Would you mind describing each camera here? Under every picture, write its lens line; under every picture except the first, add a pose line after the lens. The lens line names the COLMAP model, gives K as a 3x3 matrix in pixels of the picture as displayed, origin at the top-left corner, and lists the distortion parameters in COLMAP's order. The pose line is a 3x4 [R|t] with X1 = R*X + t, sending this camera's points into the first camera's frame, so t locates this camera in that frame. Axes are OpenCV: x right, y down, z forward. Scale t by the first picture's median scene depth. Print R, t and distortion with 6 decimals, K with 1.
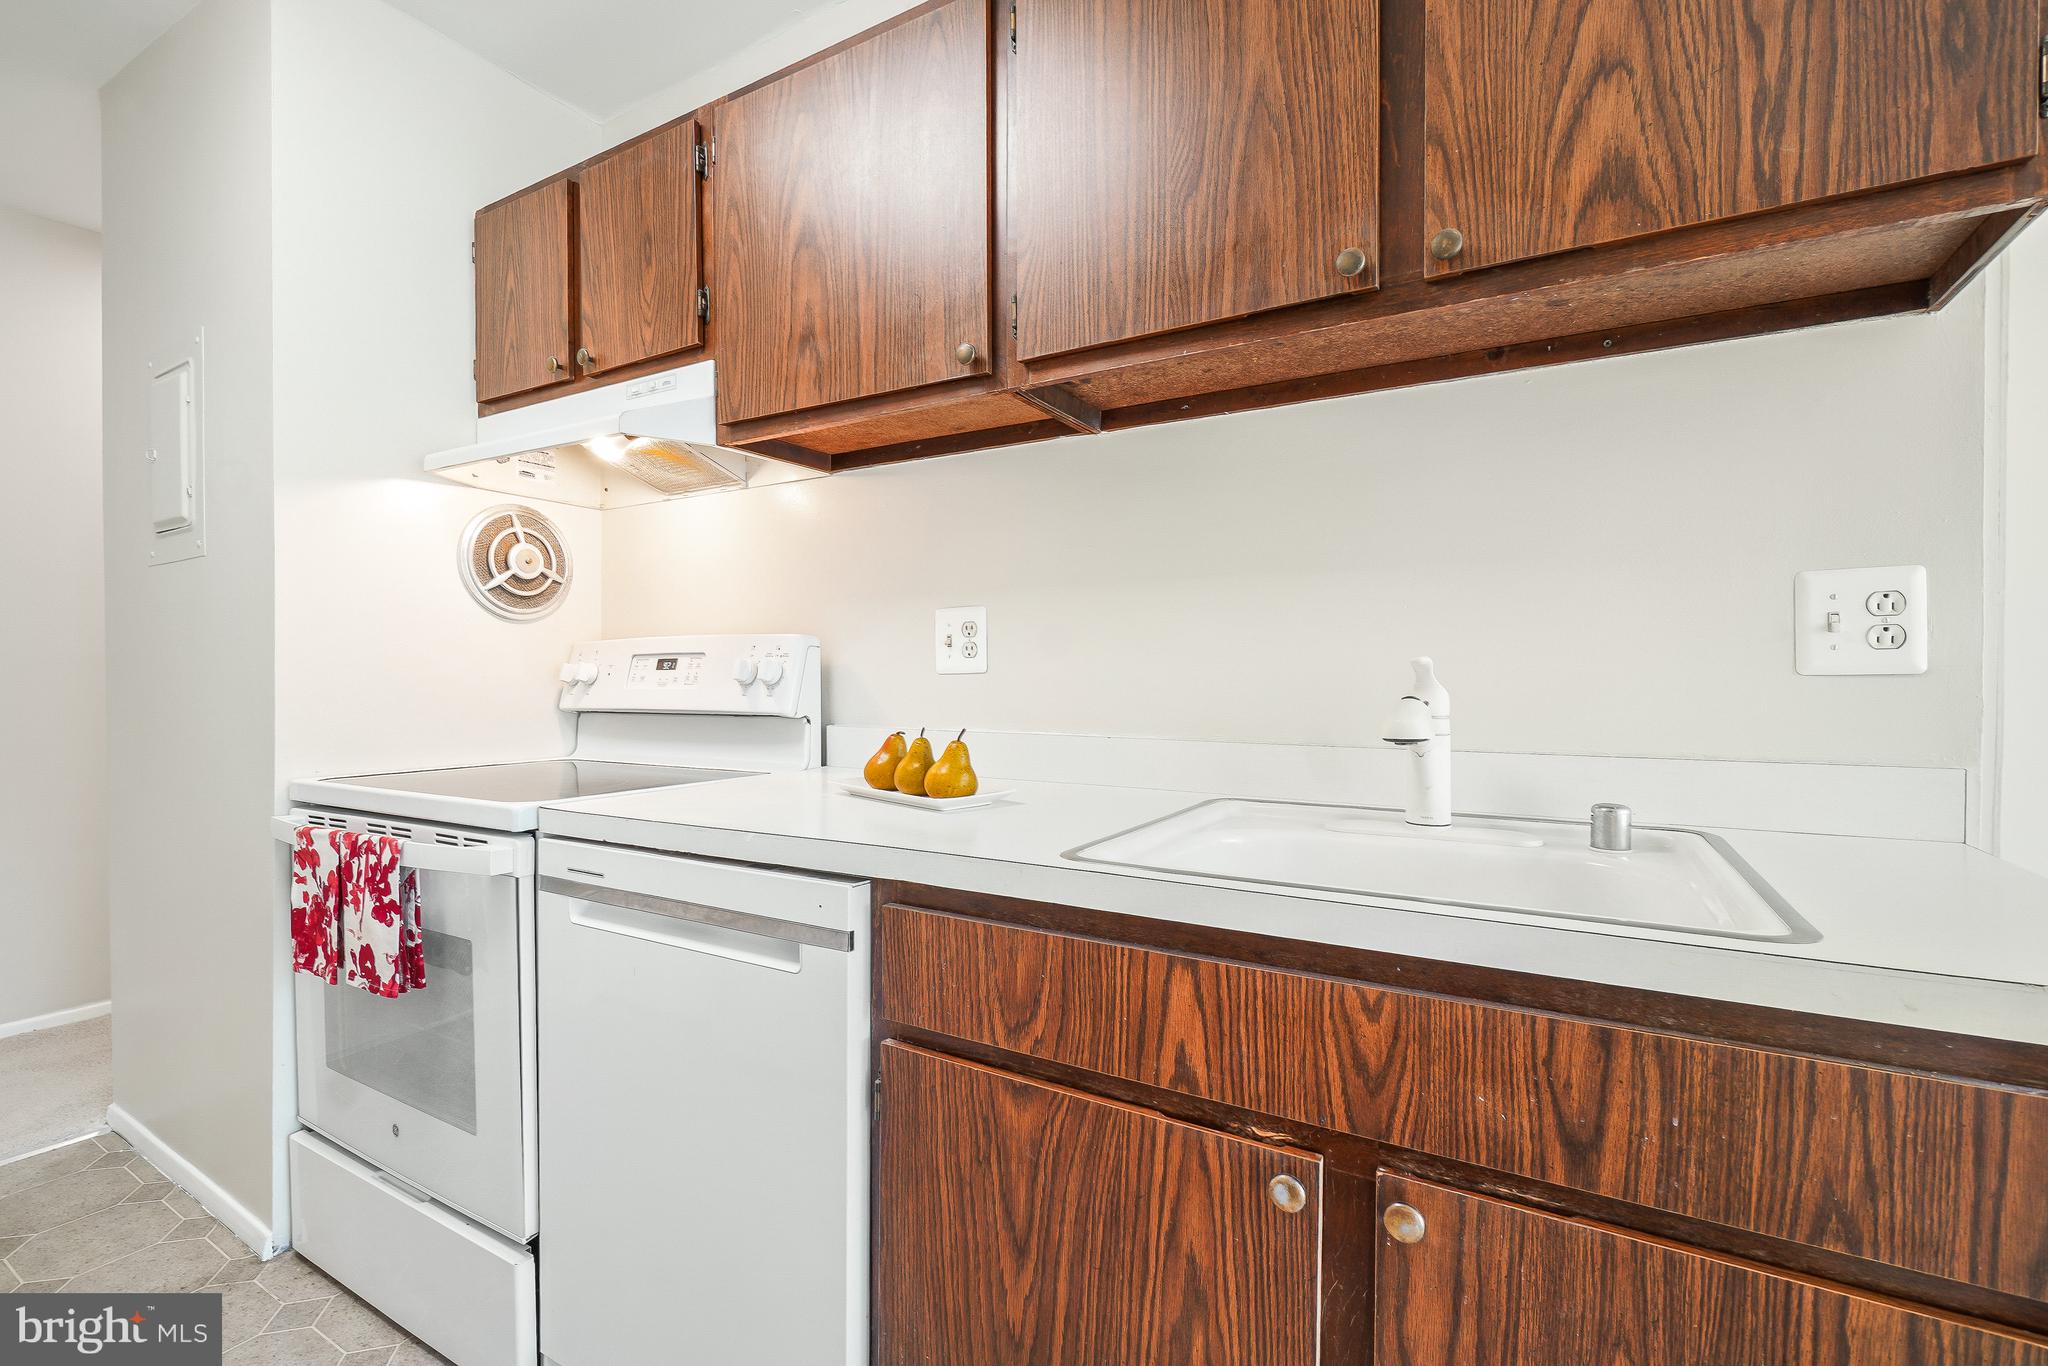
lens RADIAL K [[924.1, 0, 1029.9], [0, 924.1, 678.2], [0, 0, 1]] dist [-0.007881, 0.002337]
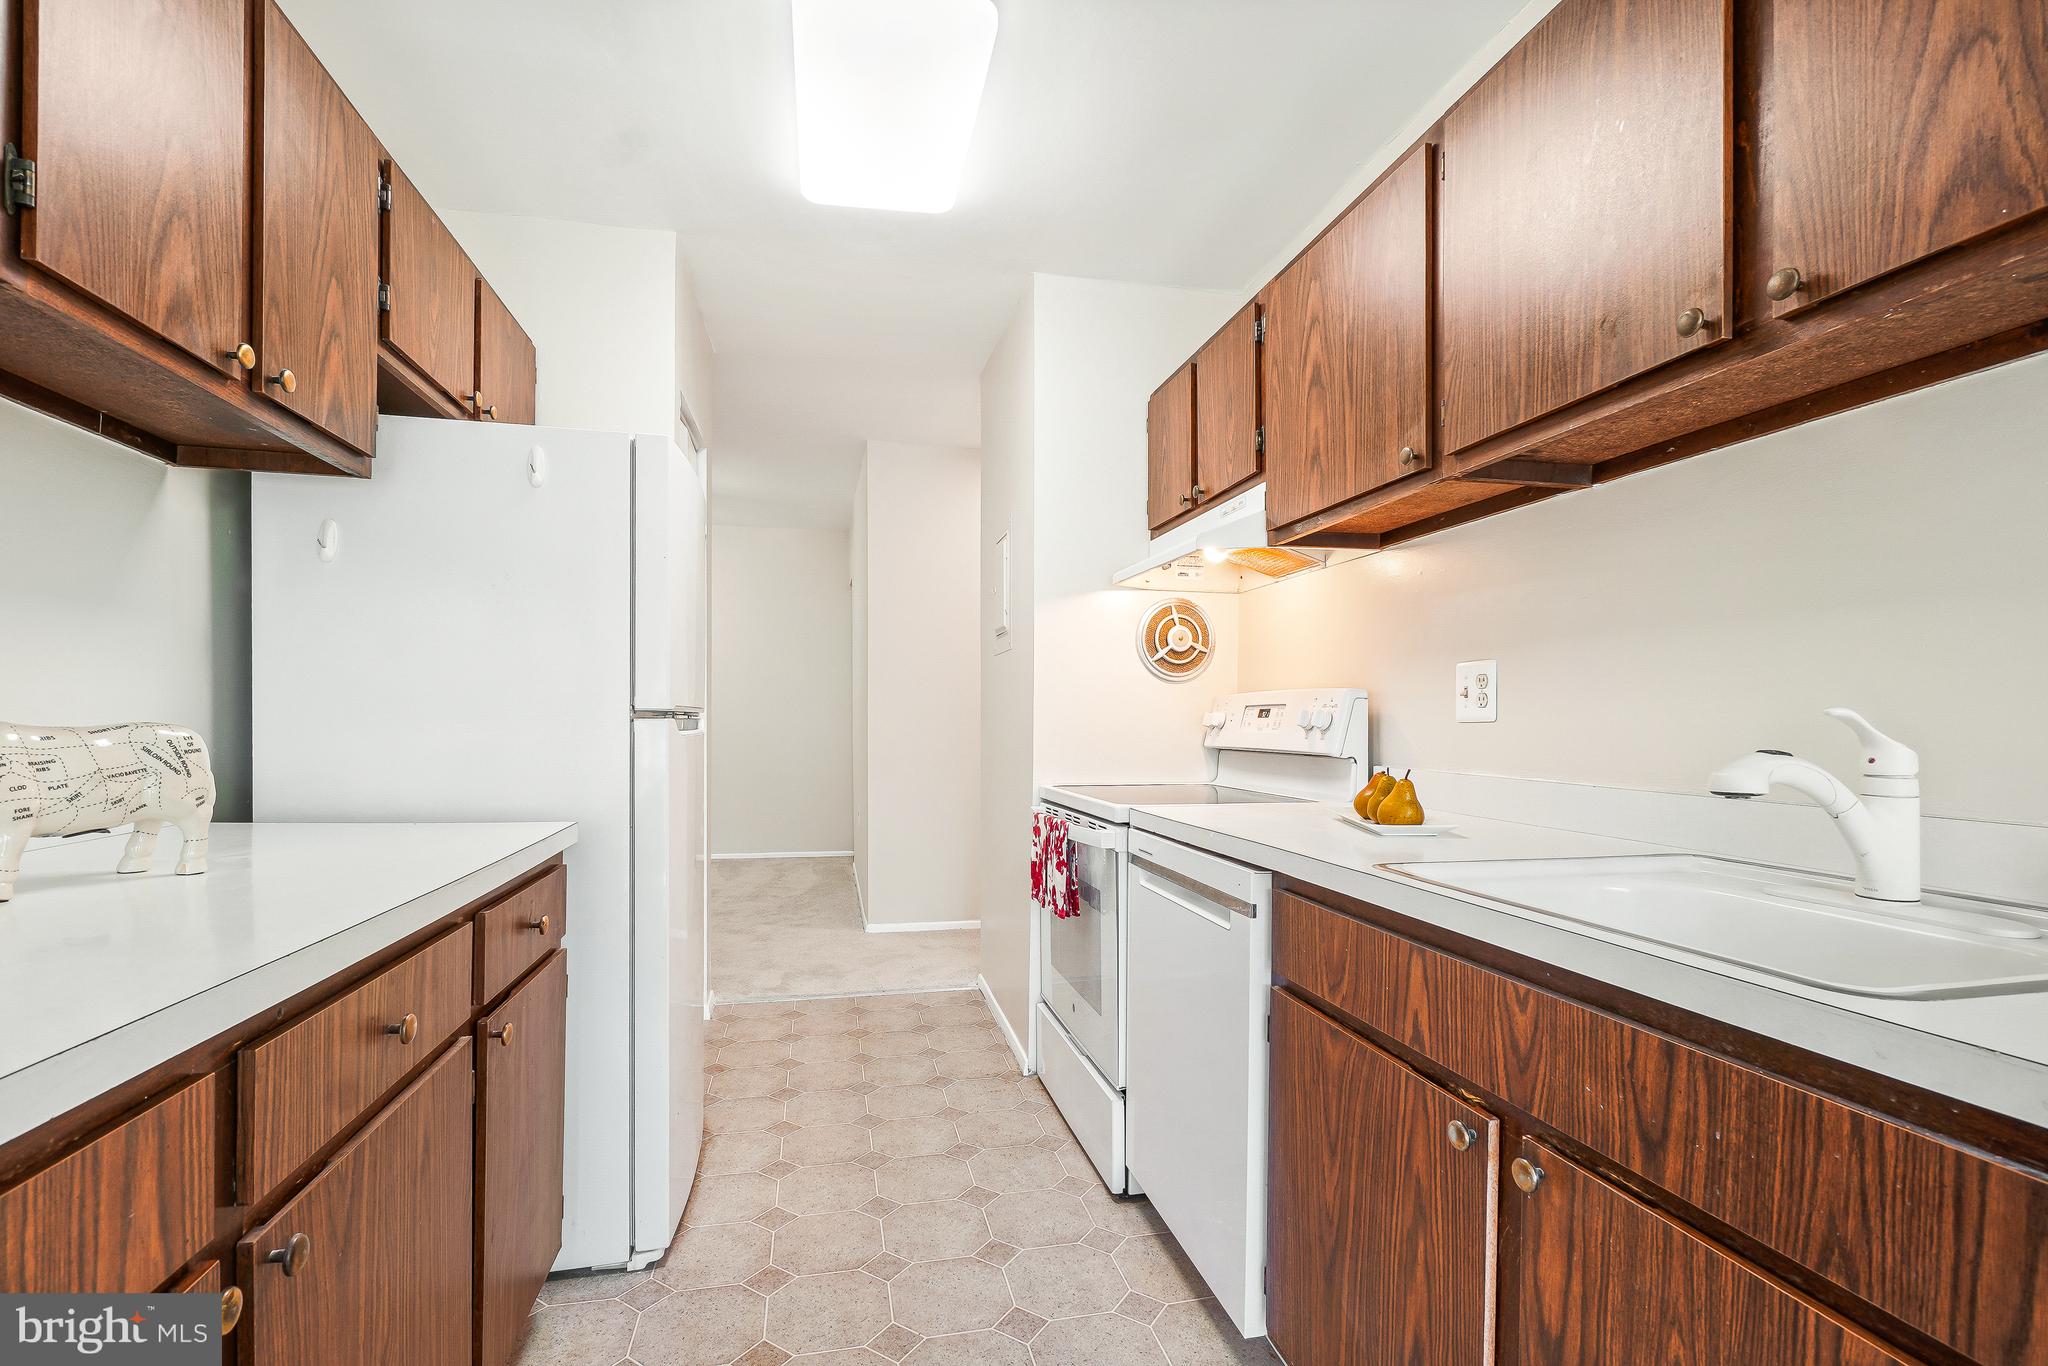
lens RADIAL K [[924.1, 0, 1007.7], [0, 924.1, 705.5], [0, 0, 1]] dist [-0.007881, 0.002337]
pose [[0.675369, -0.007580, -0.737441, 0.482260], [-0.005222, 0.999873, -0.015059, -0.006927], [0.737462, 0.014021, 0.675244, -0.196081]]
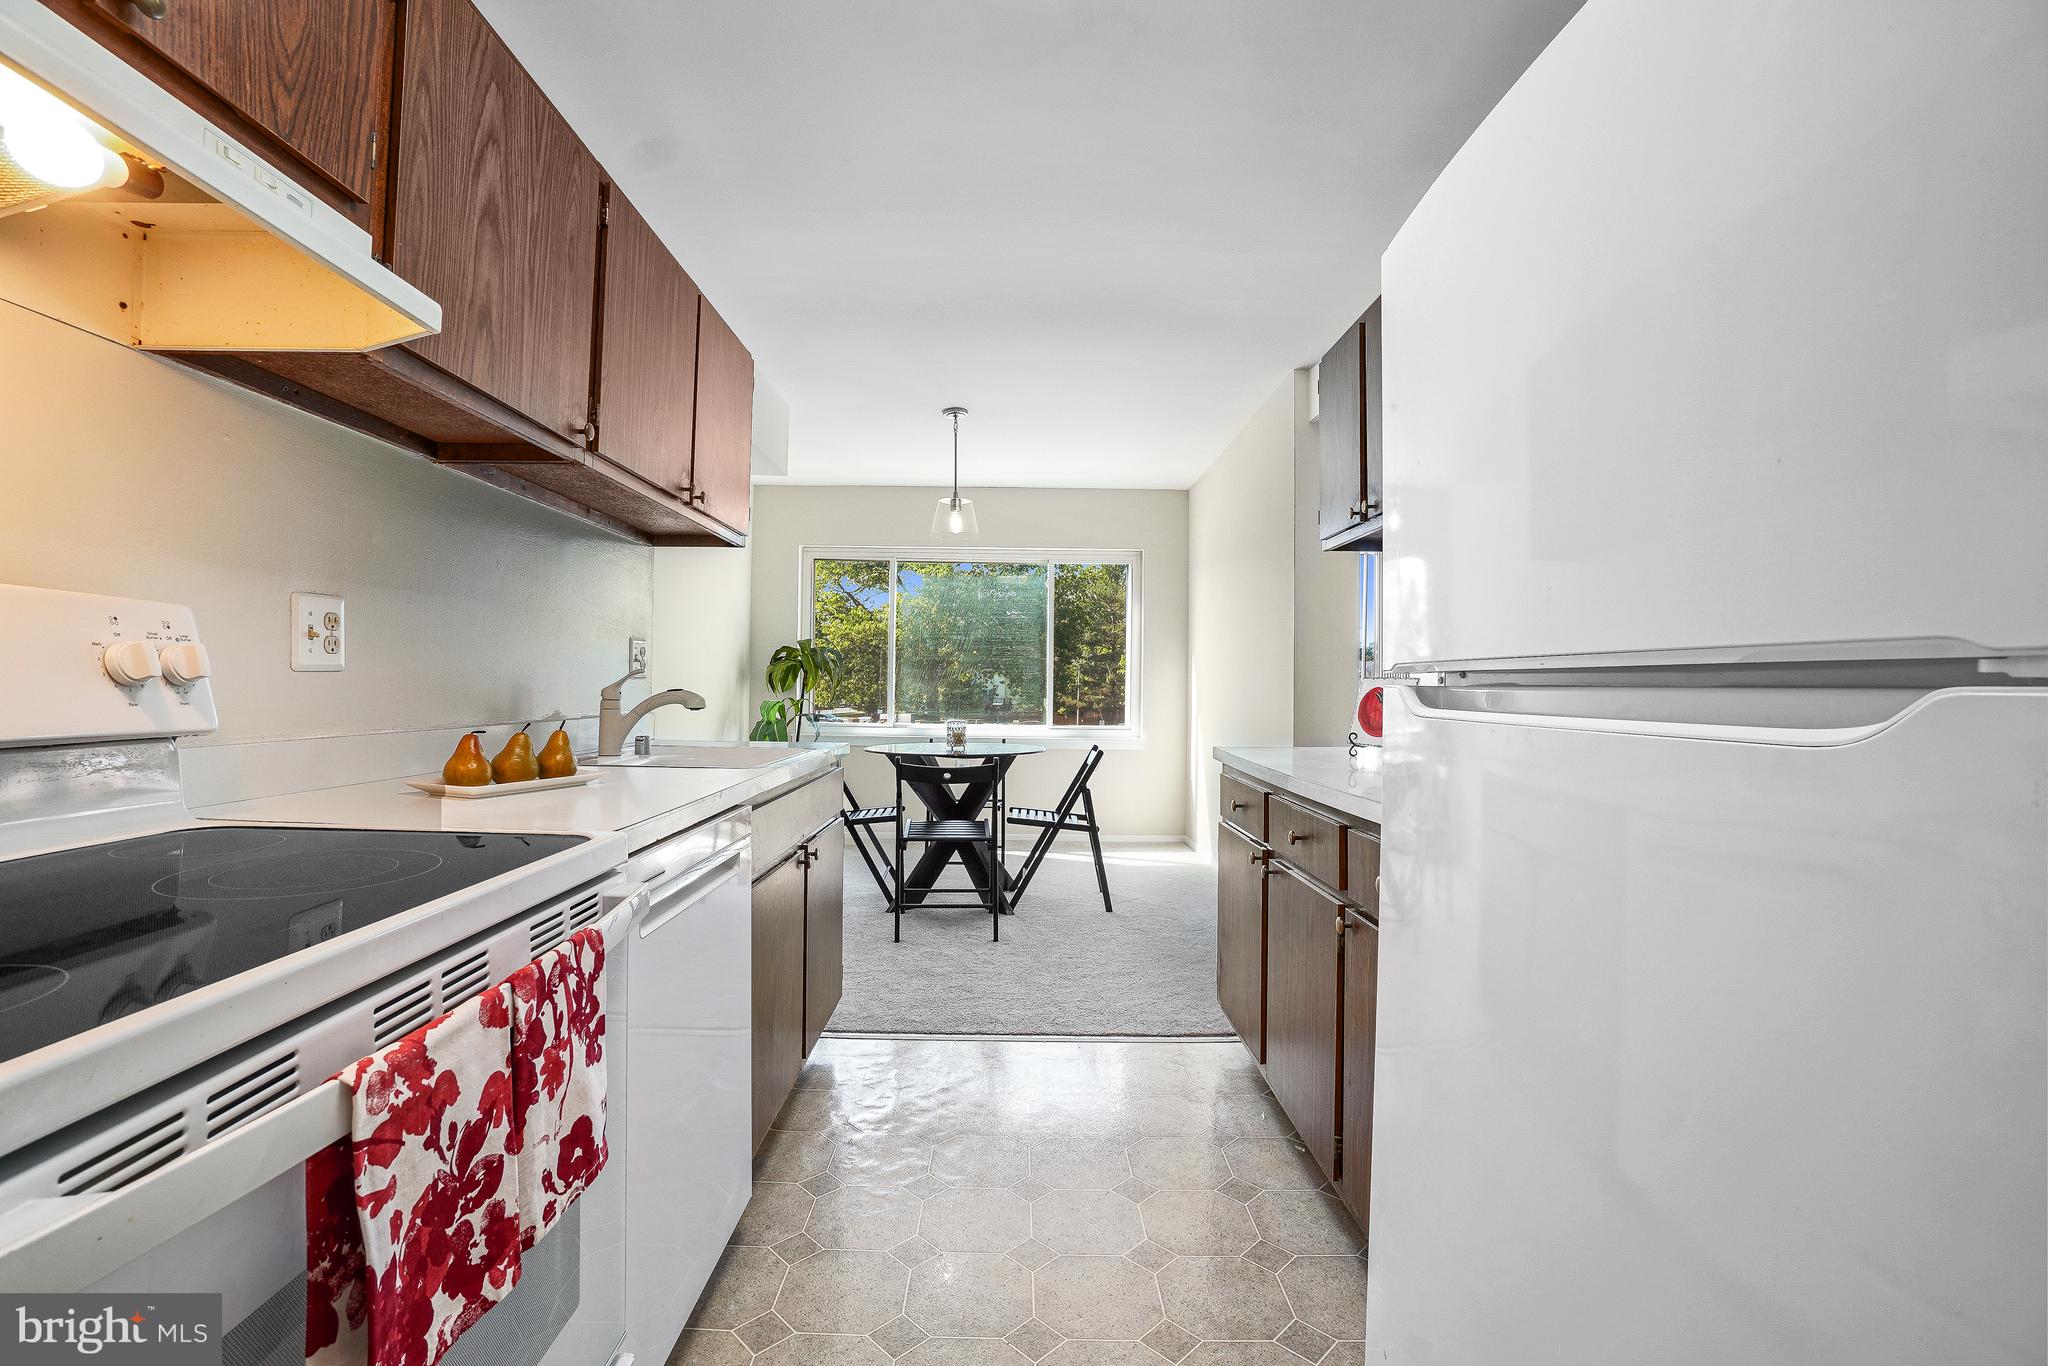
lens RADIAL K [[924.1, 0, 1026.8], [0, 924.1, 686.3], [0, 0, 1]] dist [-0.007881, 0.002337]
pose [[-0.529476, -0.017798, 0.848138, -1.585520], [-0.027664, 0.999610, 0.003707, -0.015984], [-0.847874, -0.021500, -0.529762, 1.212798]]
